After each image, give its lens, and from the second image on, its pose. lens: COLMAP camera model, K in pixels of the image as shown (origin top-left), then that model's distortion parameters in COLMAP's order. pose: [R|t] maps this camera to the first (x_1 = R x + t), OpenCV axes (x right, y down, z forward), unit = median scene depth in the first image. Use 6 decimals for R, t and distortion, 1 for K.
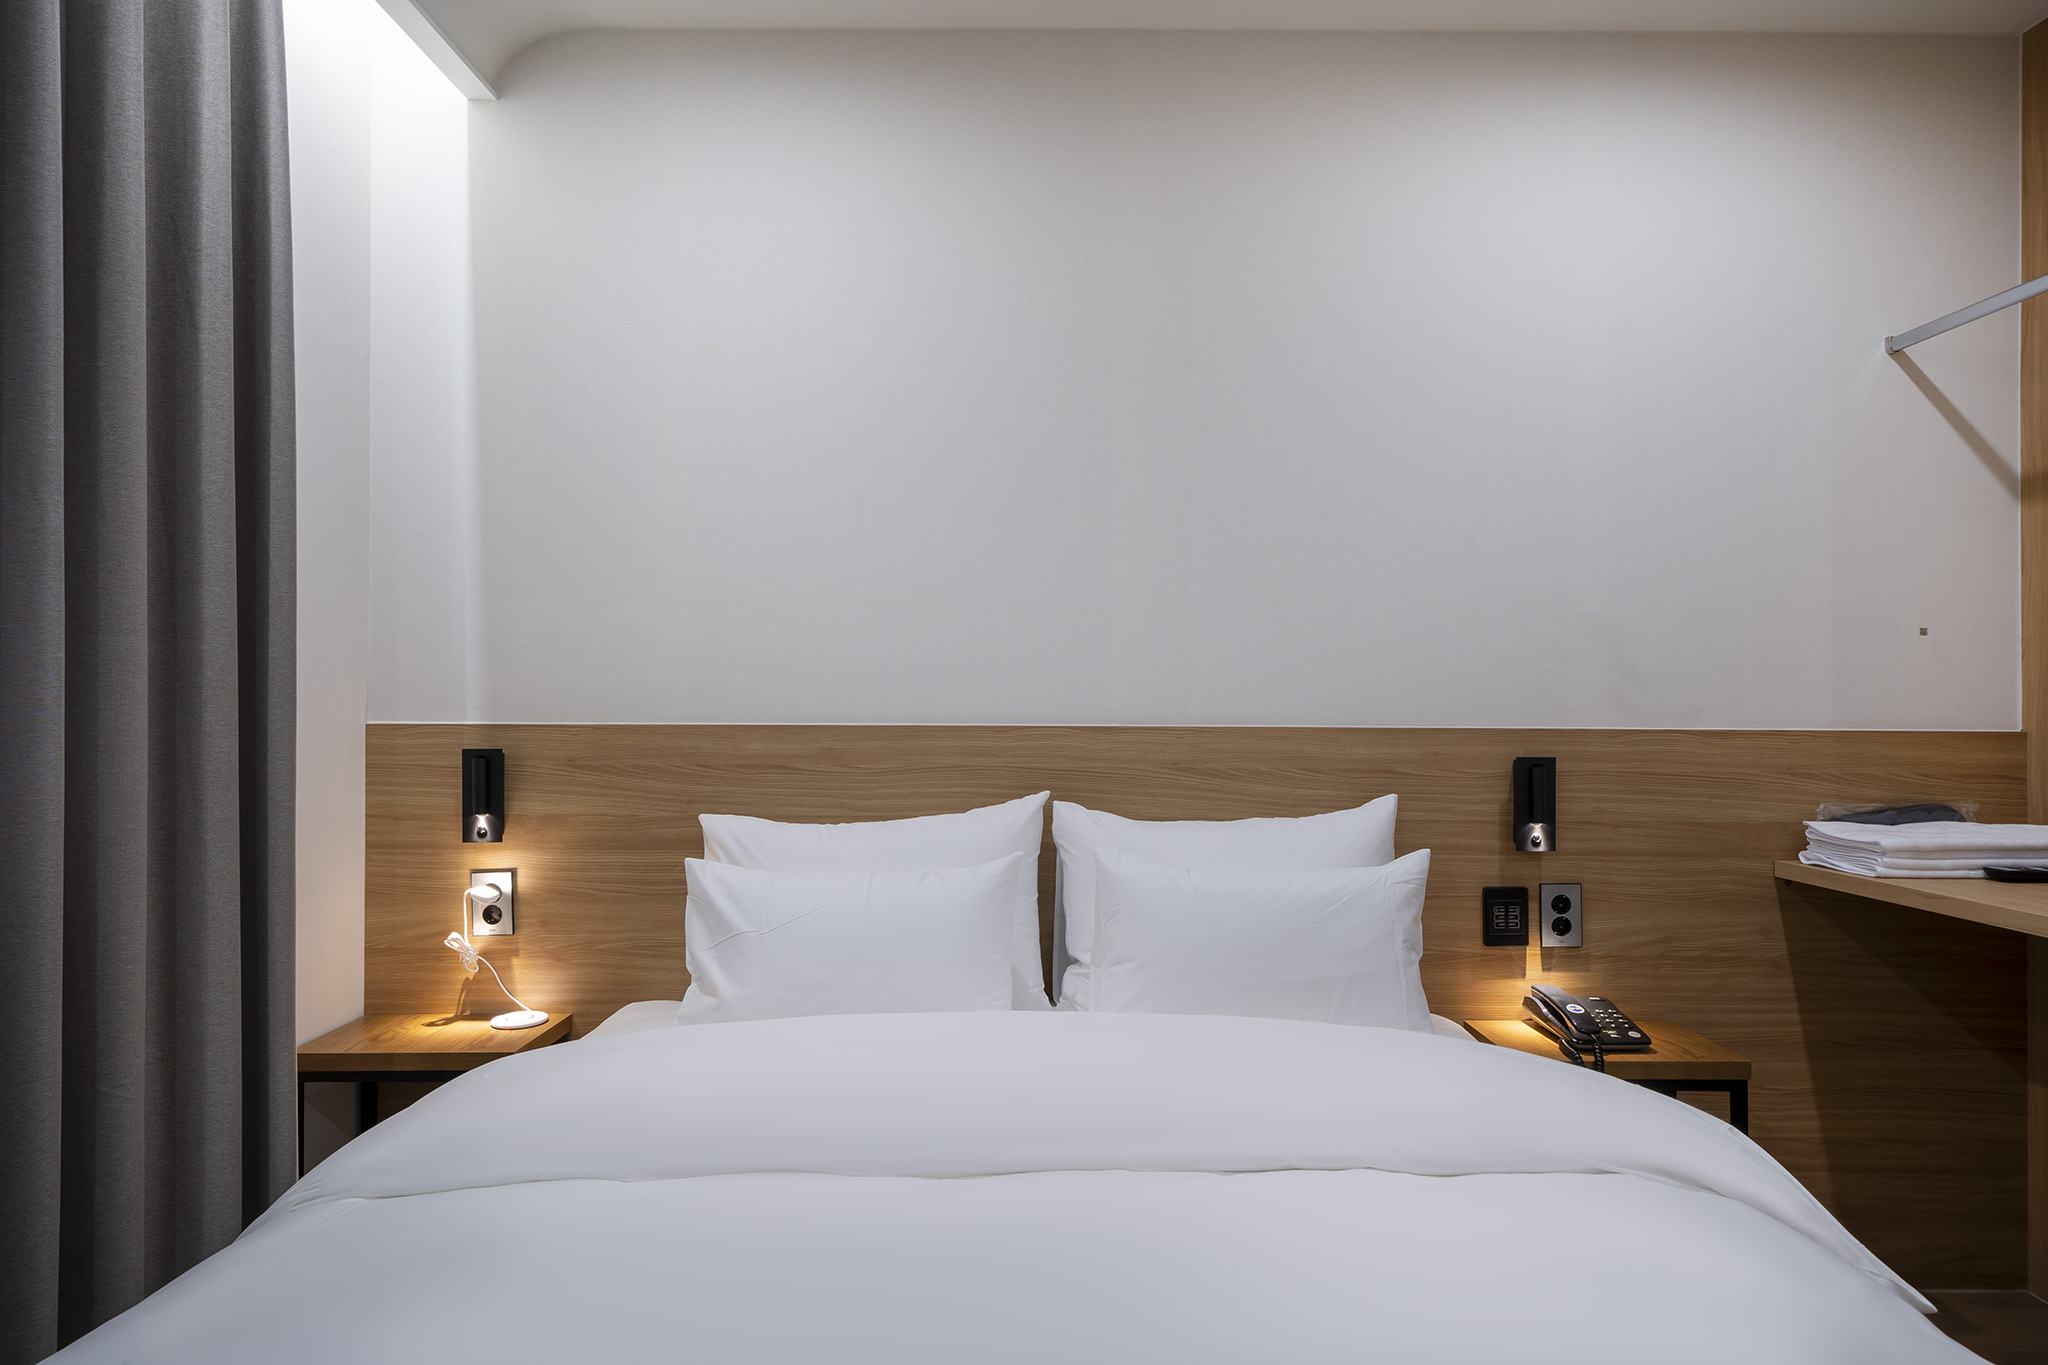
lens RADIAL K [[1132.1, 0, 1024.0], [0, 1132.1, 682.5], [0, 0, 1]] dist [0.001625, 0.000145]
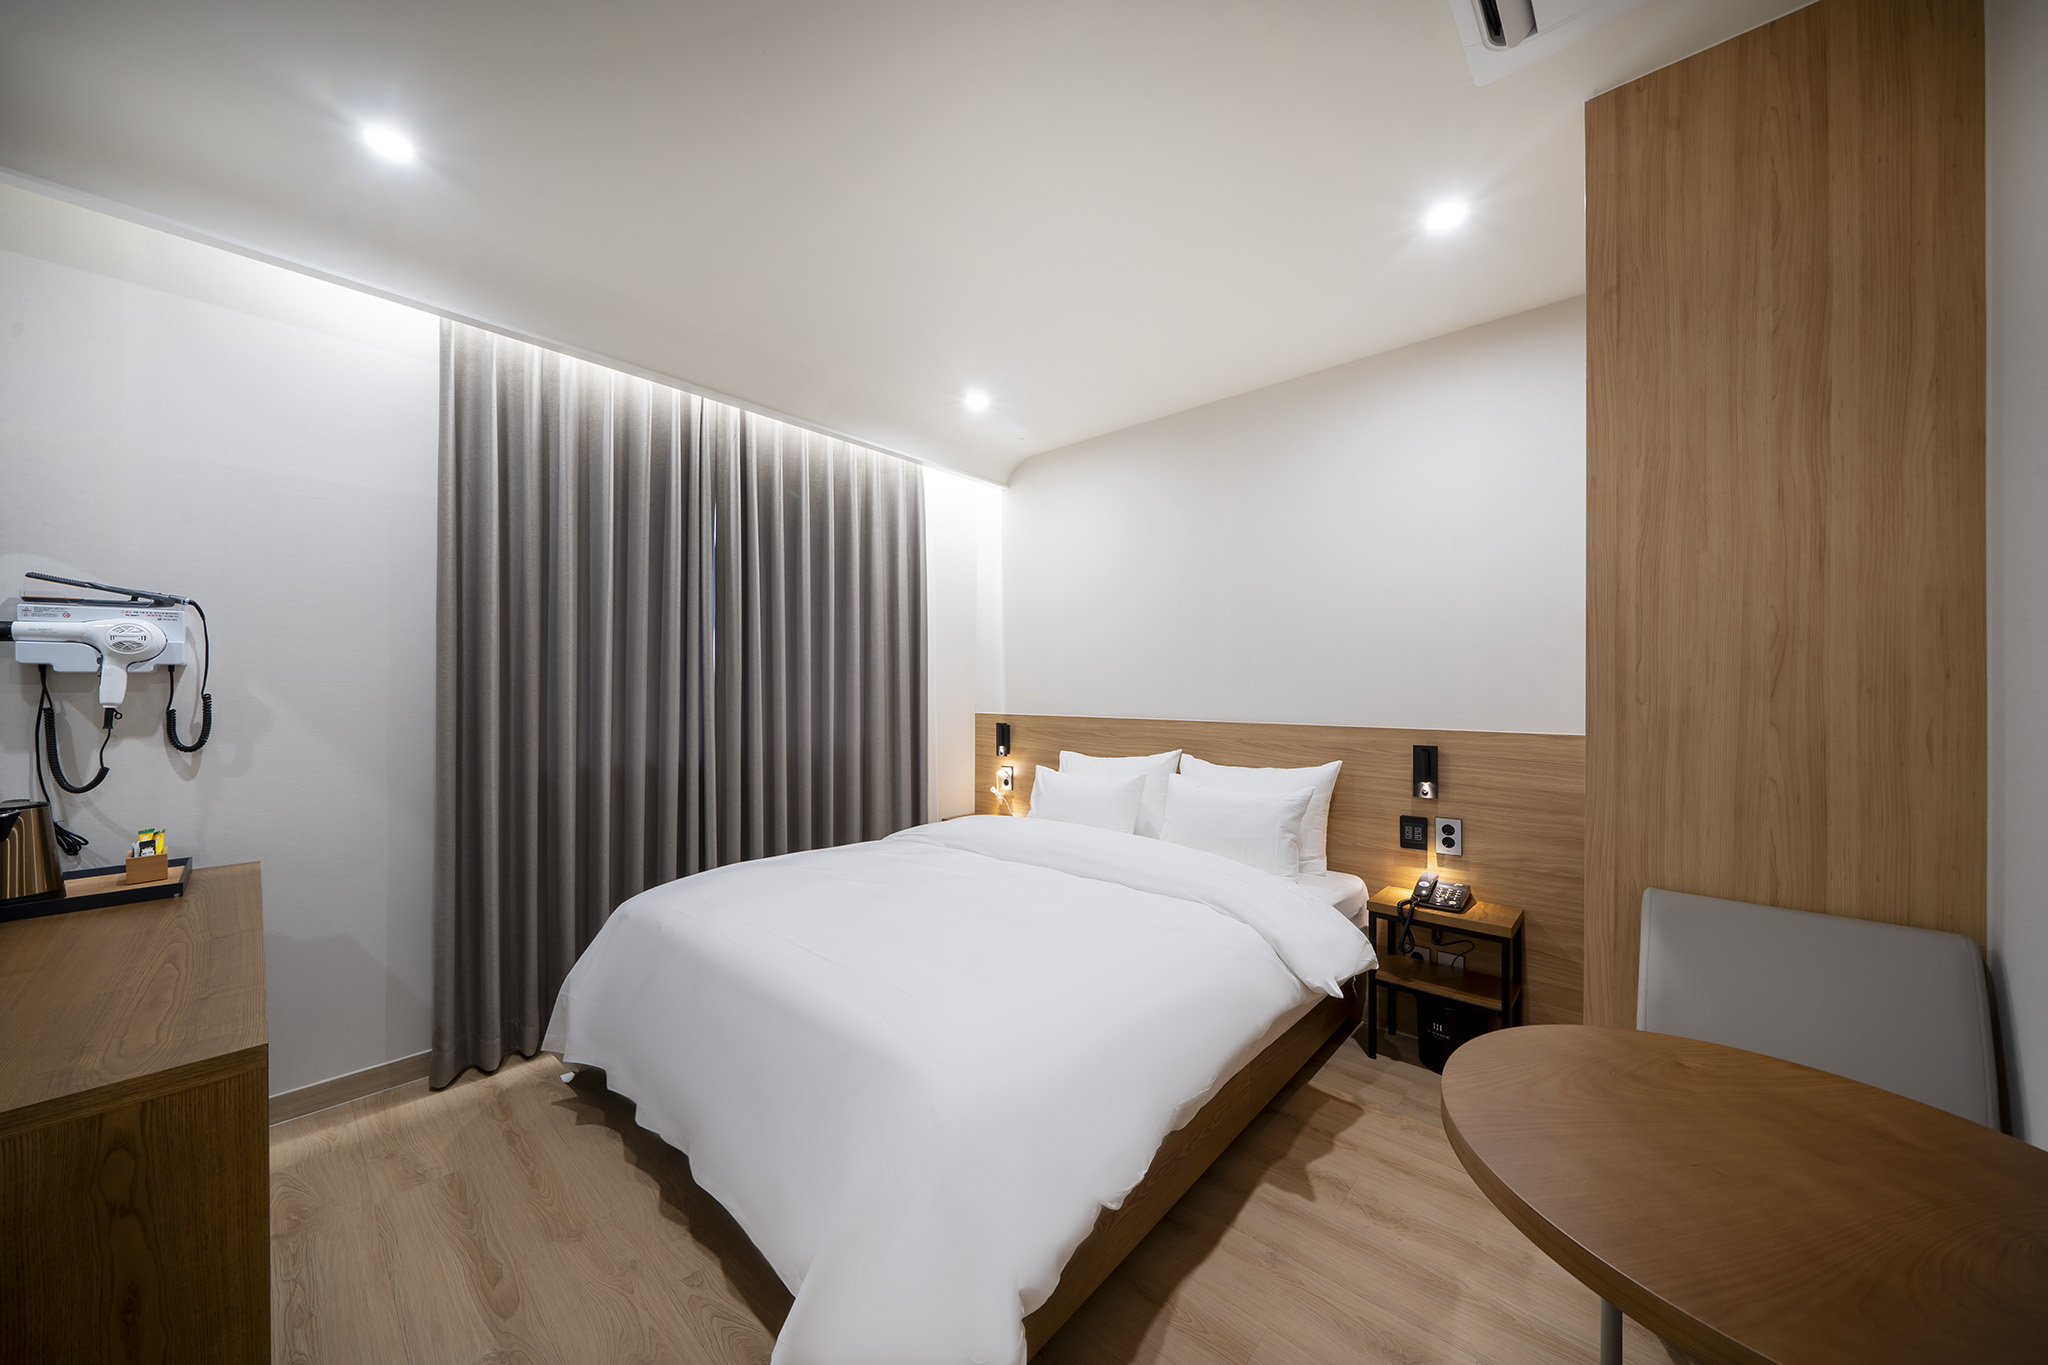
lens RADIAL K [[699.3, 0, 1025.1], [0, 699.3, 688.0], [0, 0, 1]] dist [-0.001866, 0.000098]
pose [[0.746846, -0.002488, -0.664993, 0.705174], [0.005964, 0.999978, 0.002958, -0.032191], [0.664971, -0.006175, 0.746844, -0.248601]]
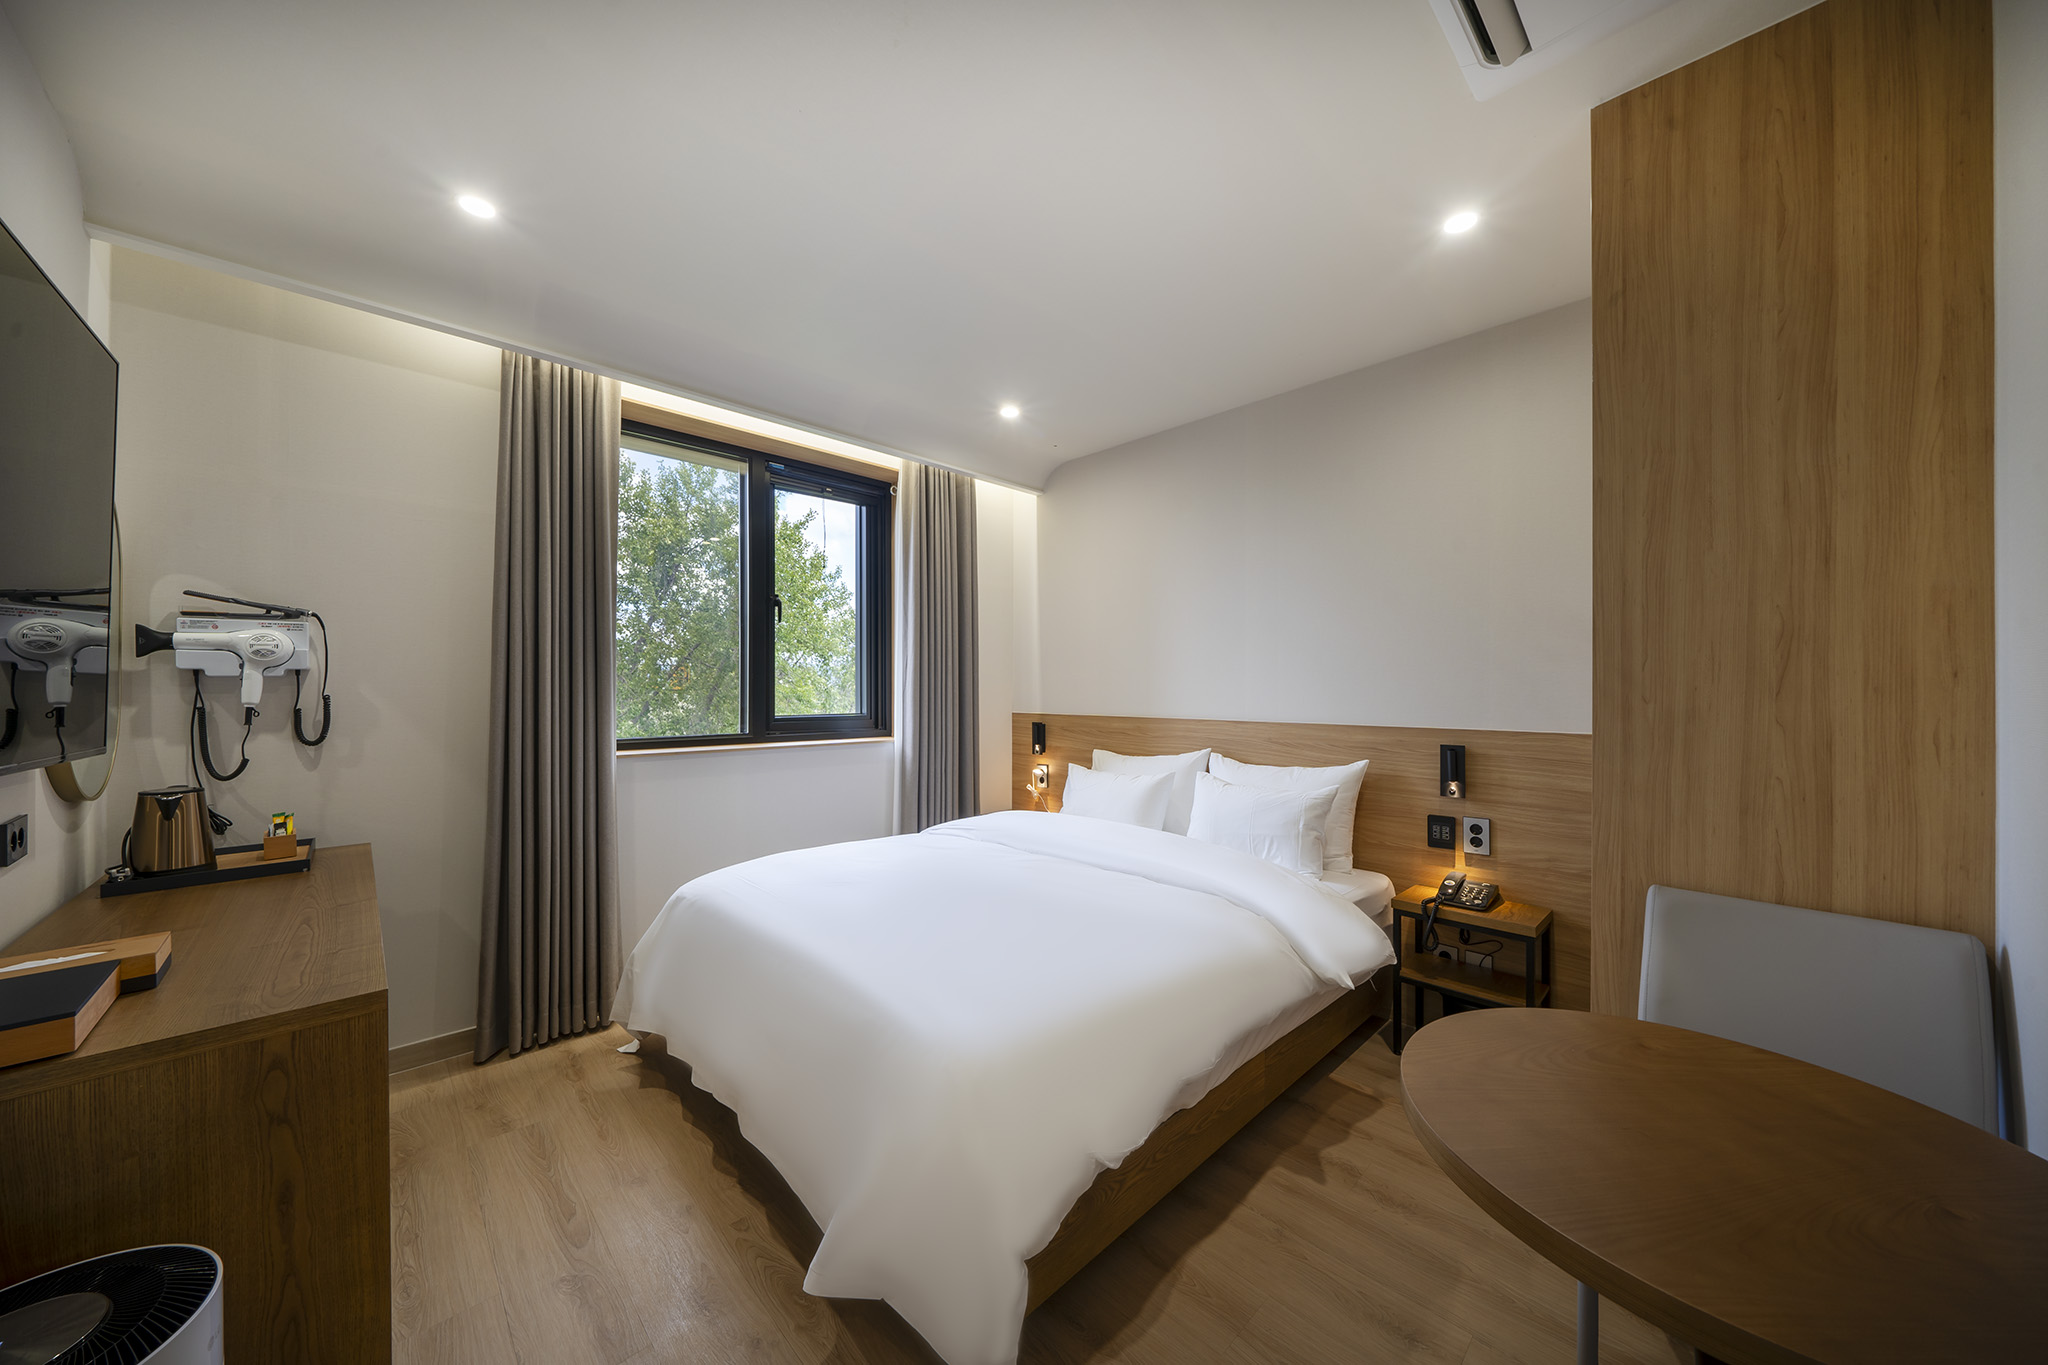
lens RADIAL K [[699.3, 0, 1024.6], [0, 699.3, 688.7], [0, 0, 1]] dist [0.000485, 0.000045]
pose [[0.698601, -0.003067, -0.715505, 0.761948], [0.007875, 0.999963, 0.003402, -0.032567], [0.715468, -0.008011, 0.698599, -0.261553]]
